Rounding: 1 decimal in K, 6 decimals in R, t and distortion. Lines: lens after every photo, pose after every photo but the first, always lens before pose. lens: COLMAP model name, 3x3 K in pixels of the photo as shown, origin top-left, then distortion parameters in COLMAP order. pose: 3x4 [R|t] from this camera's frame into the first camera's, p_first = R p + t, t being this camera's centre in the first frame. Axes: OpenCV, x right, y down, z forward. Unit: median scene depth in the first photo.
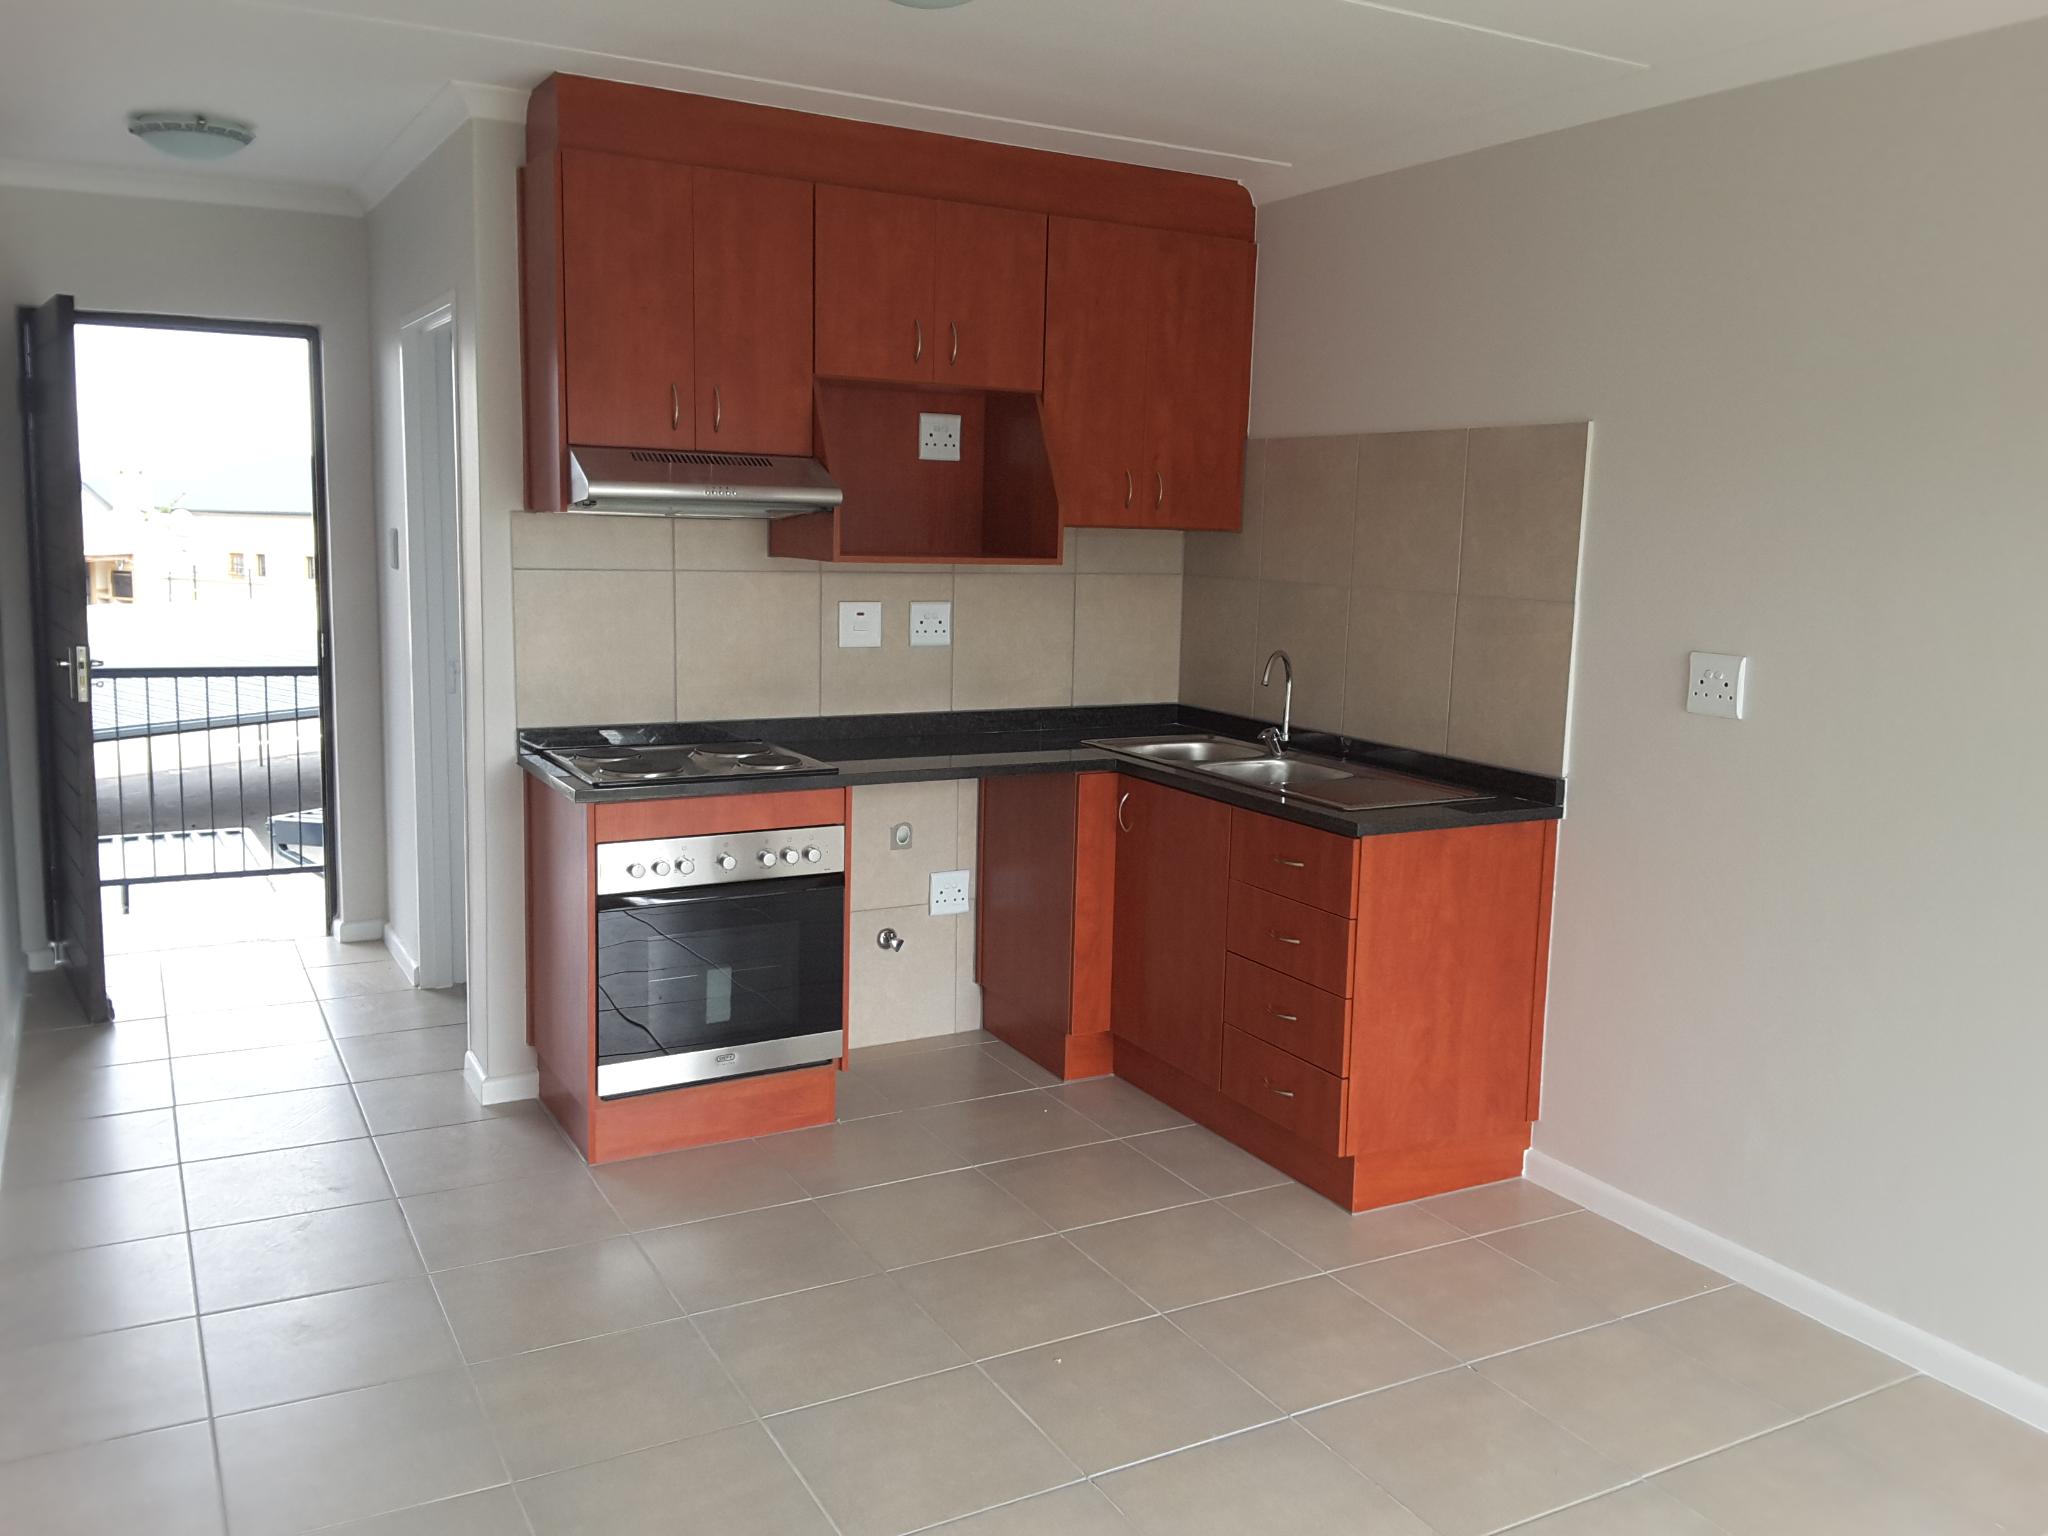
lens RADIAL K [[1685.7, 0, 1045.7], [0, 1685.7, 757.3], [0, 0, 1]] dist [0.070984, -0.103004]
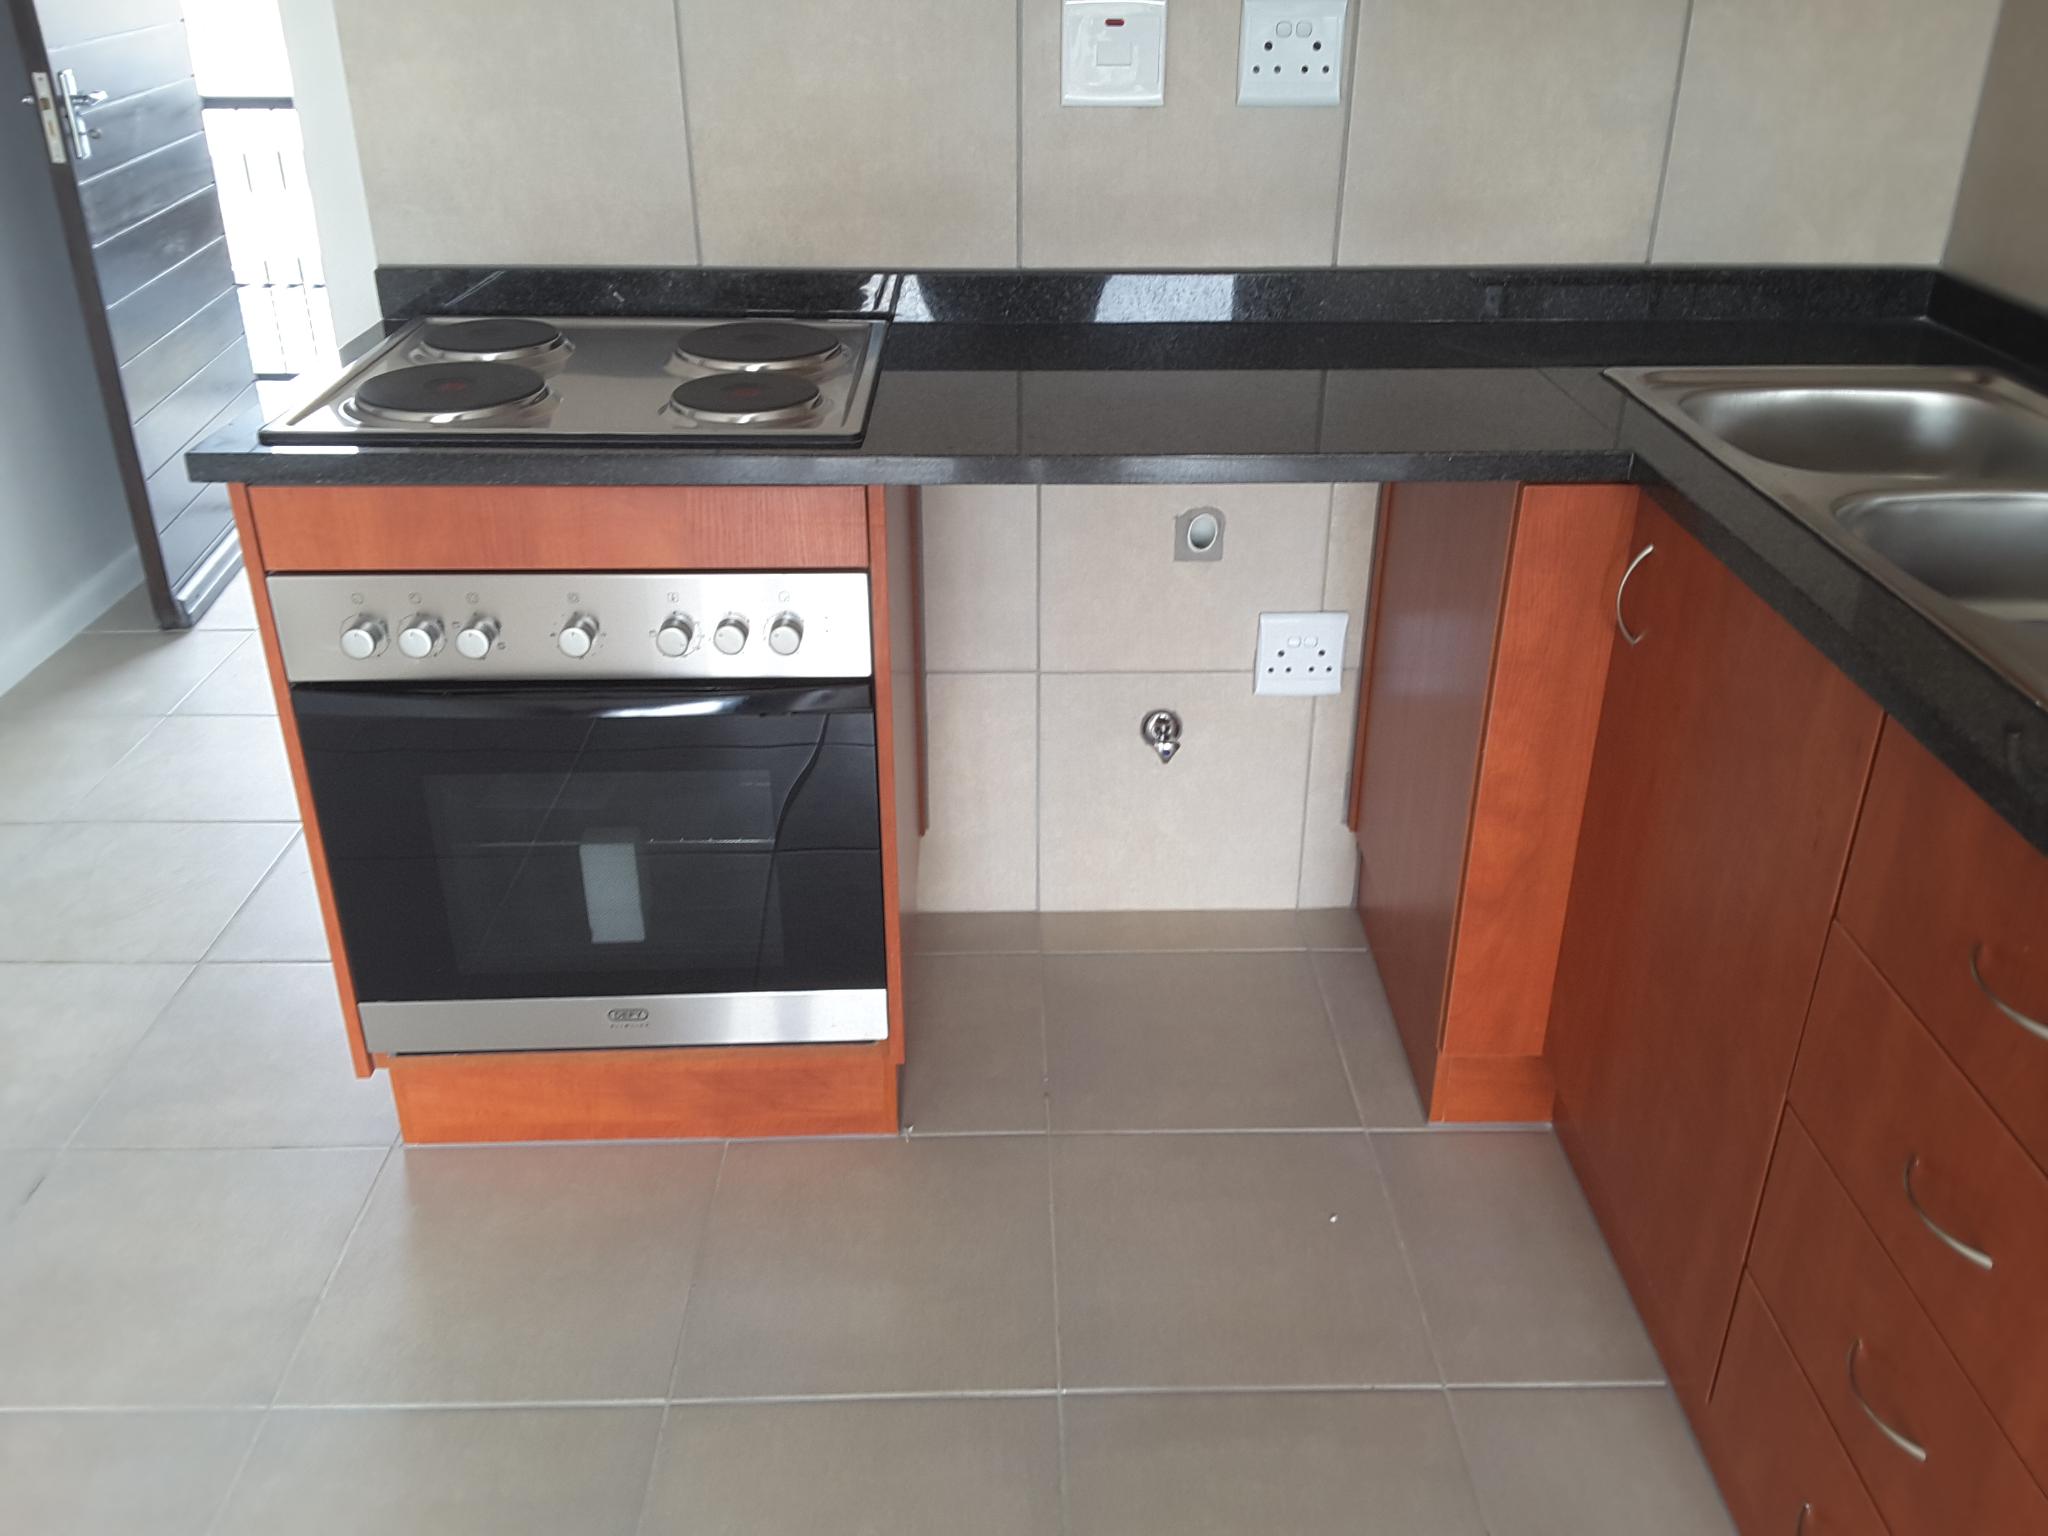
lens RADIAL K [[1685.7, 0, 1039.4], [0, 1685.7, 762.1], [0, 0, 1]] dist [0.070984, -0.103004]
pose [[0.883305, 0.192621, -0.427398, 0.093596], [-0.047118, 0.943550, 0.327862, -0.048016], [0.466425, -0.269464, 0.842518, 0.567884]]
